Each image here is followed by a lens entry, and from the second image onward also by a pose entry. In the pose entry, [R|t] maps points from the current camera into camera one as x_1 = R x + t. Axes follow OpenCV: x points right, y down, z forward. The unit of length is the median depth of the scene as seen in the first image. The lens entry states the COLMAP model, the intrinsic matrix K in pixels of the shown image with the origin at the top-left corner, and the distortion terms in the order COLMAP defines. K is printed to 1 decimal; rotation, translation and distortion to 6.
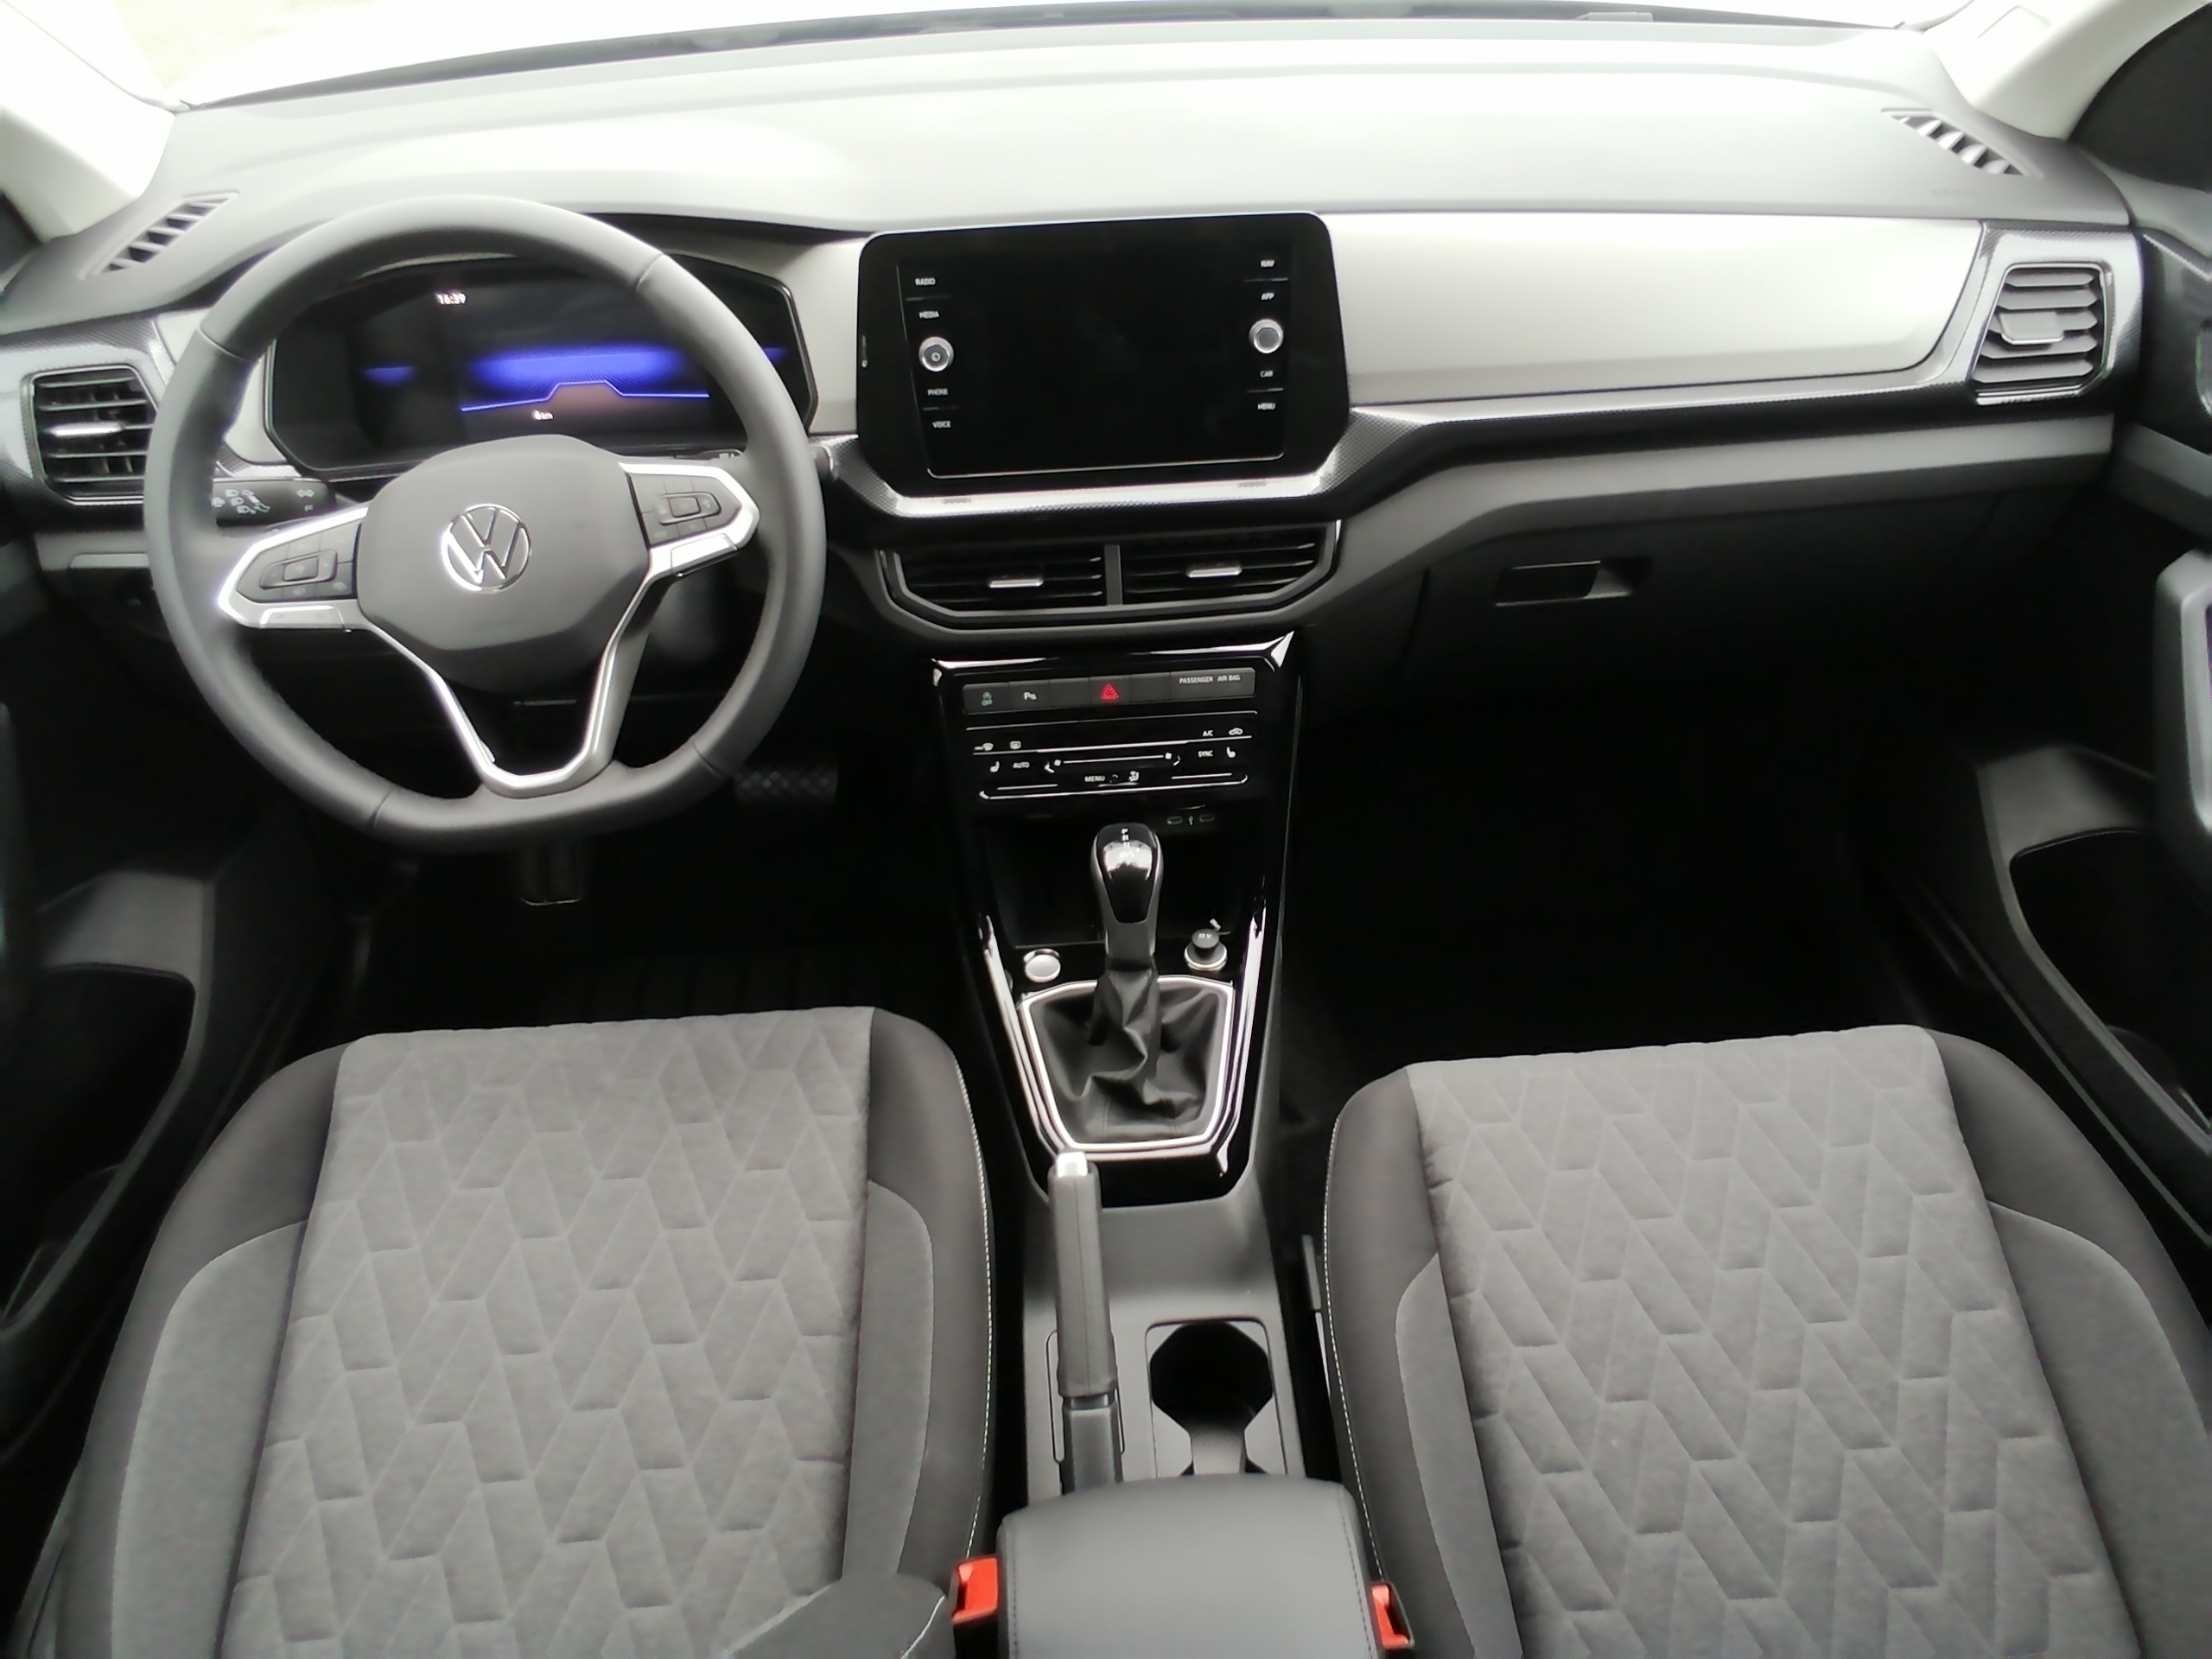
lens RADIAL K [[1743.9, 0, 1135.9], [0, 1743.9, 793.3], [0, 0, 1]] dist [-0.058774, 0.176280]
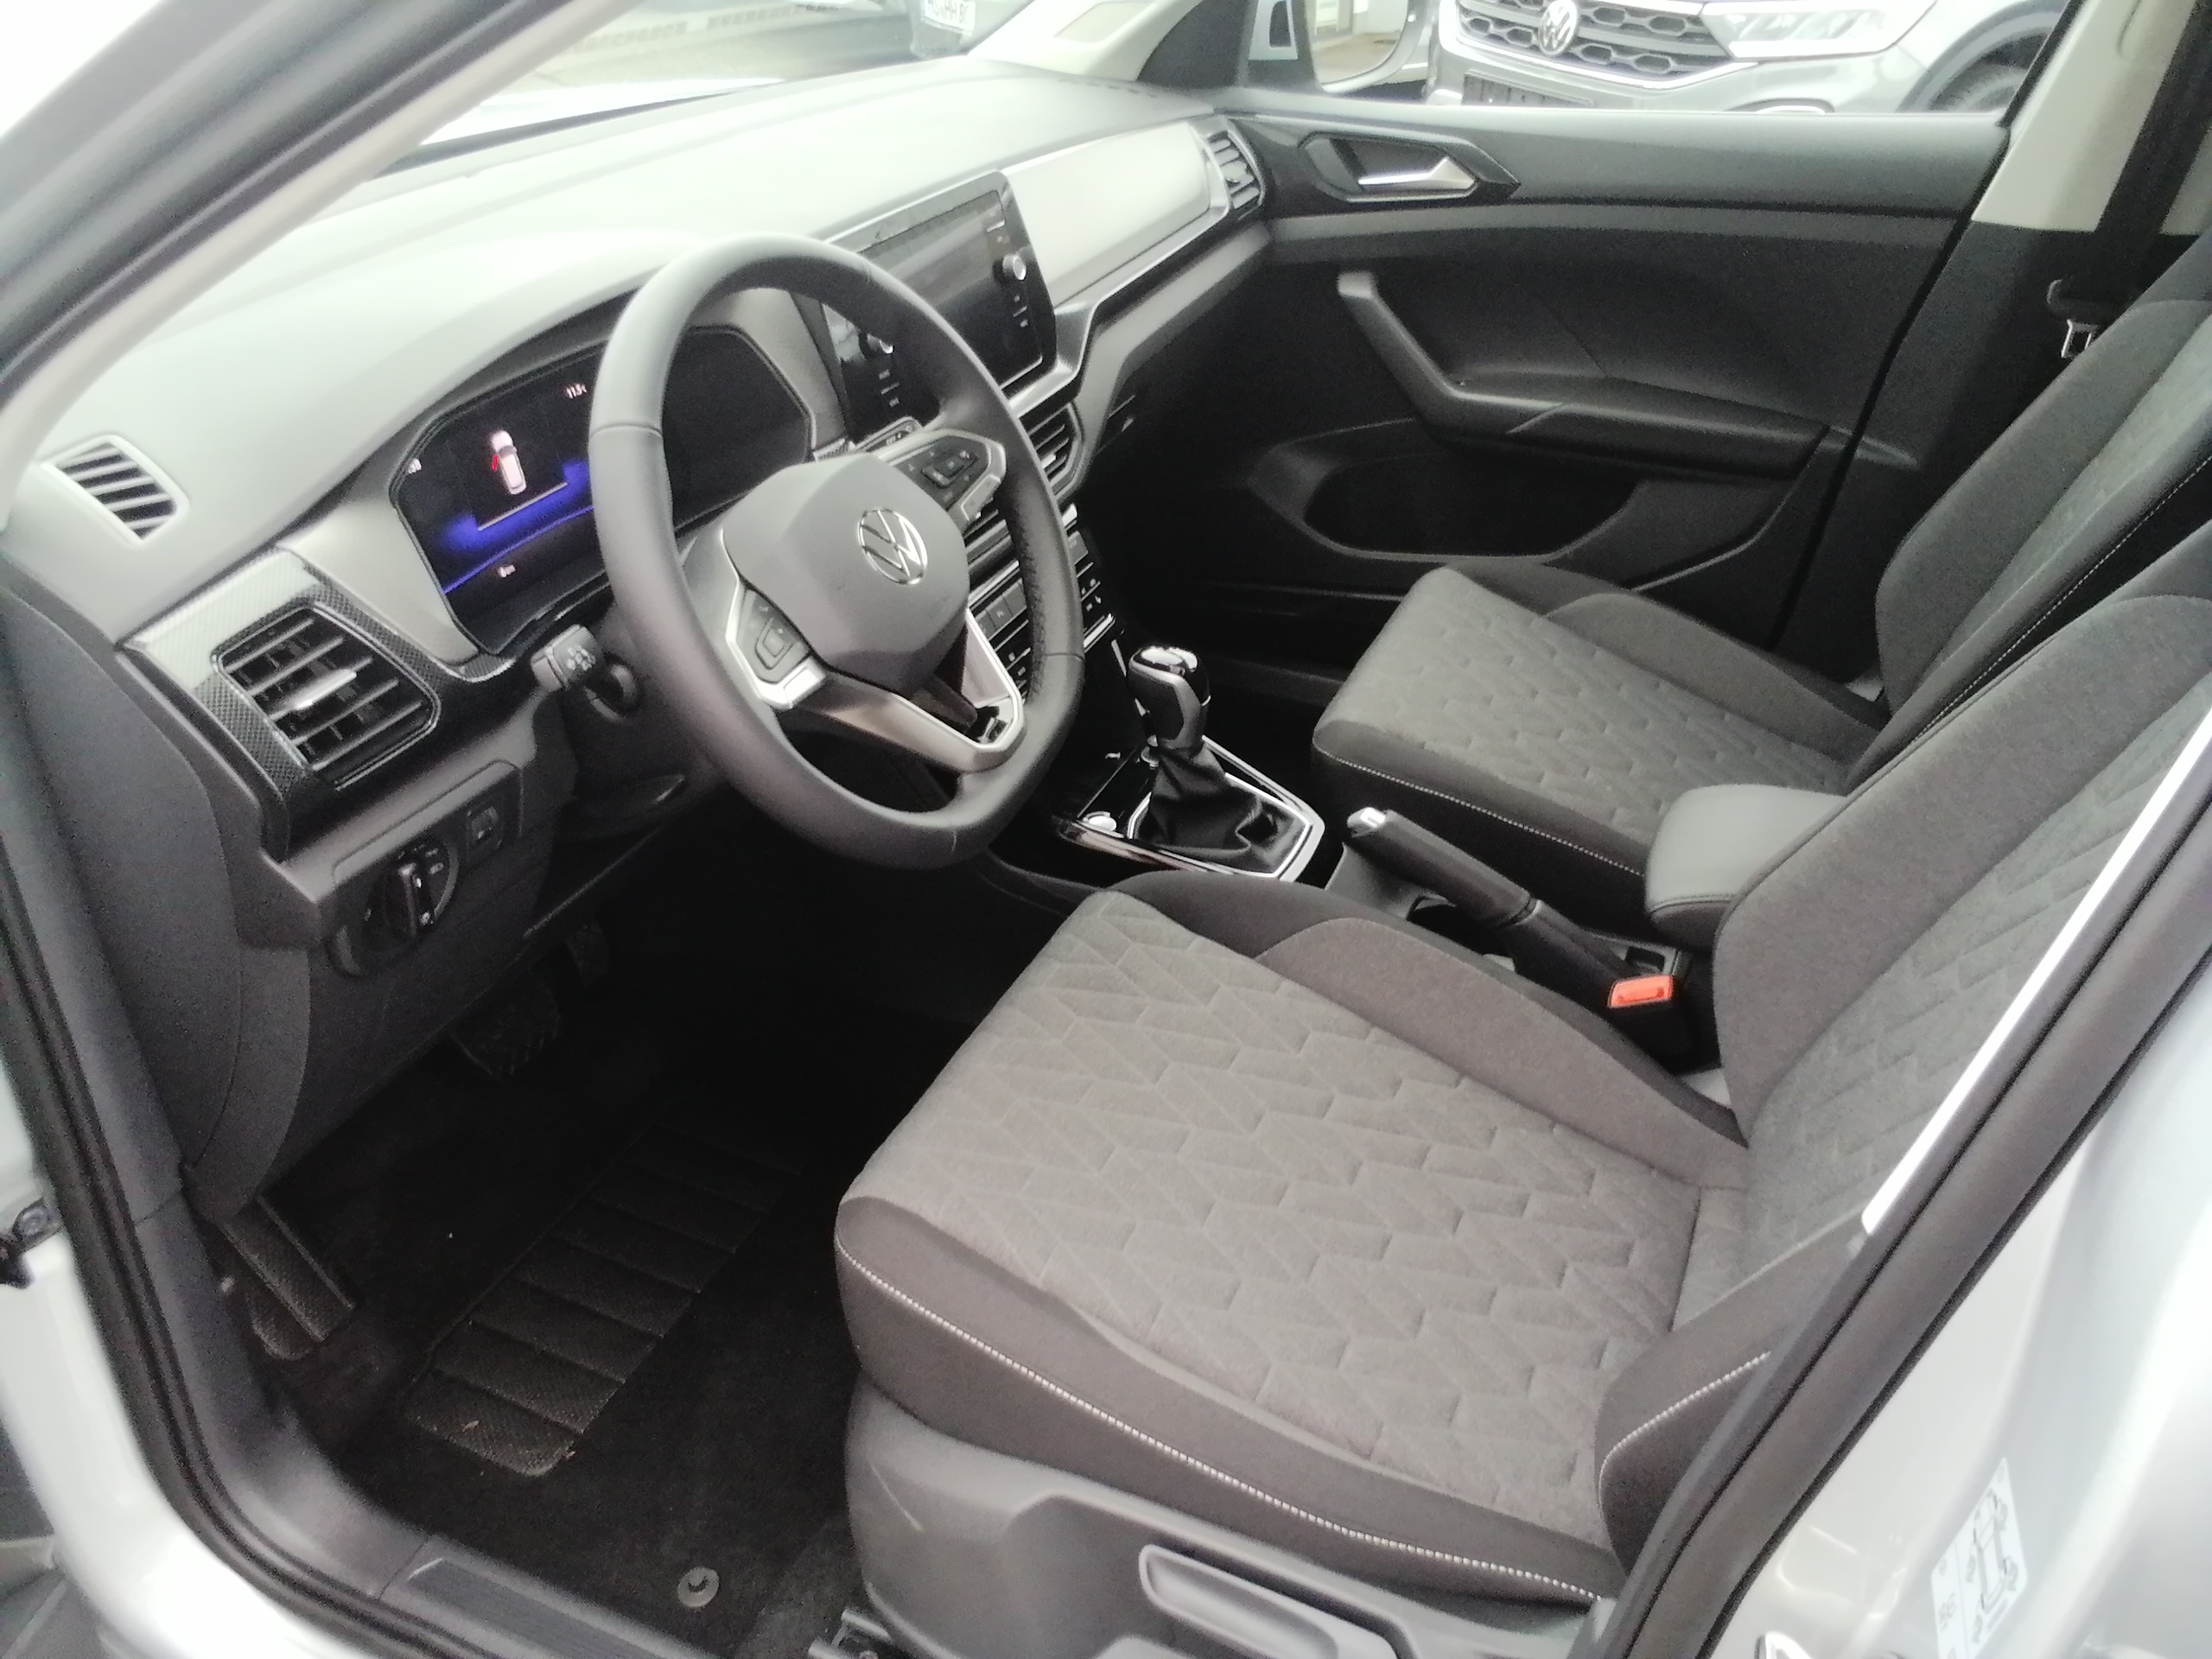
lens RADIAL K [[1743.9, 0, 1135.9], [0, 1743.9, 793.3], [0, 0, 1]] dist [-0.058774, 0.176280]
pose [[0.462956, -0.444258, 0.767012, -1.005384], [0.544080, 0.825558, 0.149771, -0.085652], [-0.699750, 0.347978, 0.623908, 0.275117]]
